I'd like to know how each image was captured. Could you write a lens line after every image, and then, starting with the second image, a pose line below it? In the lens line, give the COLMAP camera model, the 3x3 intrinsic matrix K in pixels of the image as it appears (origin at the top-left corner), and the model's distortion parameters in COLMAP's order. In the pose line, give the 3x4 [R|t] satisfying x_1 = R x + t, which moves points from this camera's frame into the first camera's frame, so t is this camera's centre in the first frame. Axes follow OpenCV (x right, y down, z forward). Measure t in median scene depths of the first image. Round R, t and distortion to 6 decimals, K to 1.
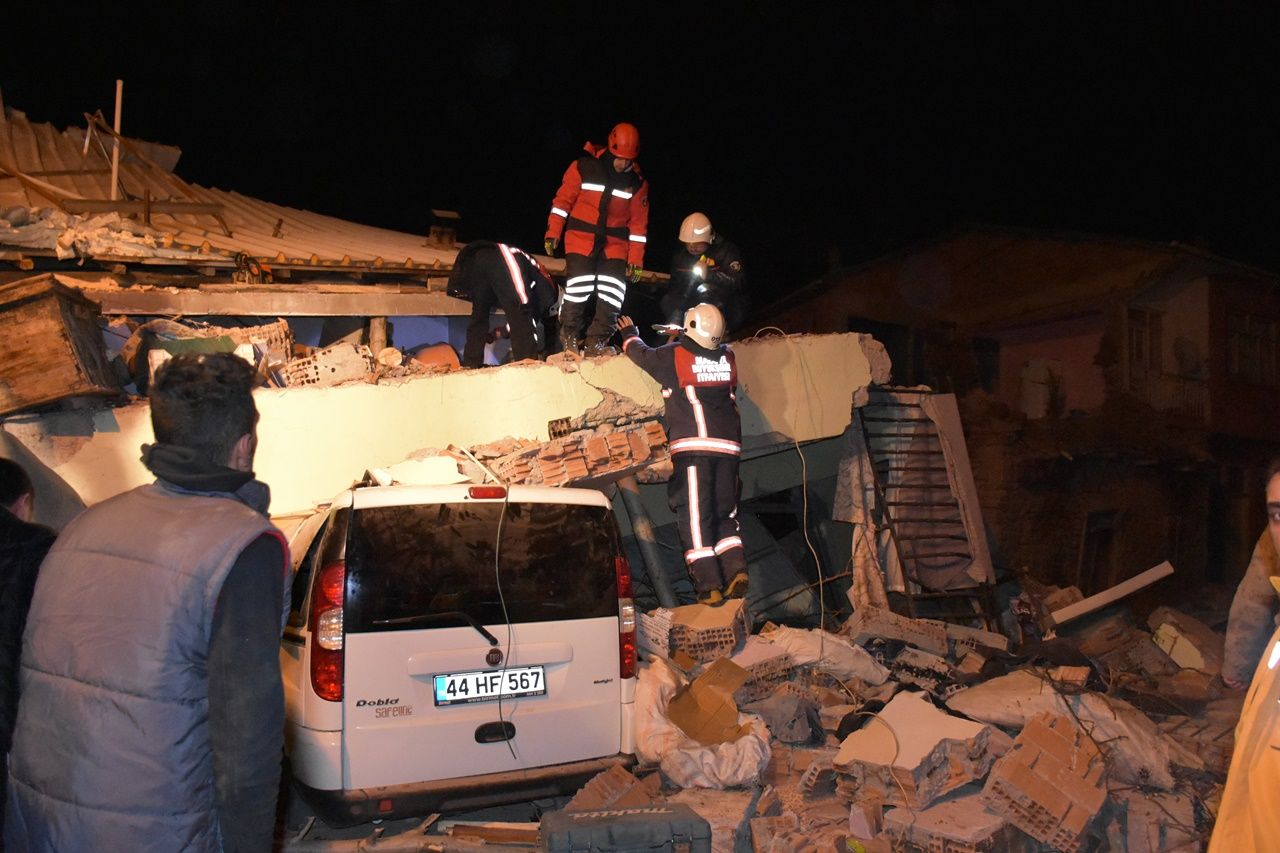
lens RADIAL K [[981.7, 0, 627.1], [0, 981.7, 423.1], [0, 0, 1]] dist [-0.089578, 0.026208]
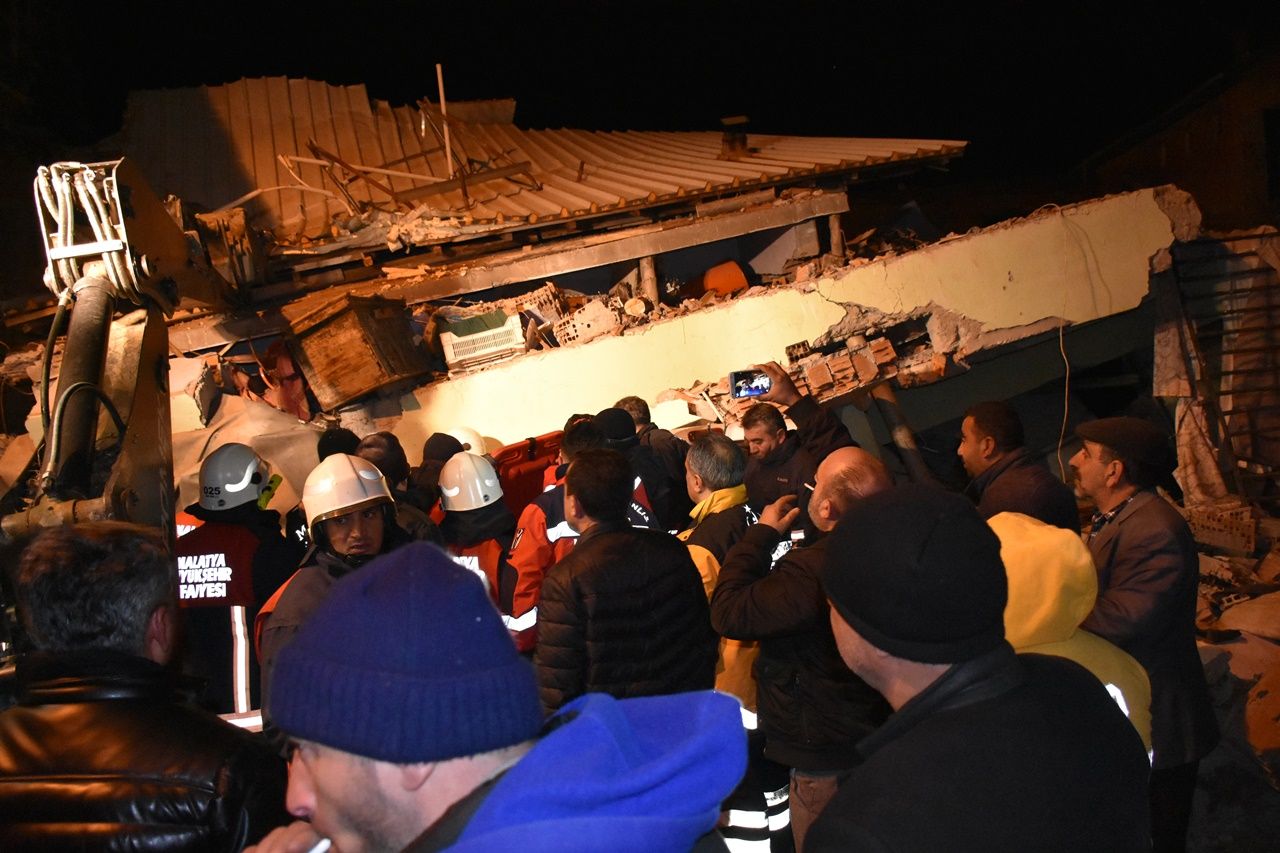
lens RADIAL K [[988.6, 0, 640.0], [0, 988.6, 426.5], [0, 0, 1]] dist [-0.117743, 0.097258]
pose [[0.891308, -0.074448, -0.447244, 0.222533], [0.148199, 0.980082, 0.132200, -0.073391], [0.428493, -0.184112, 0.884588, -0.000072]]
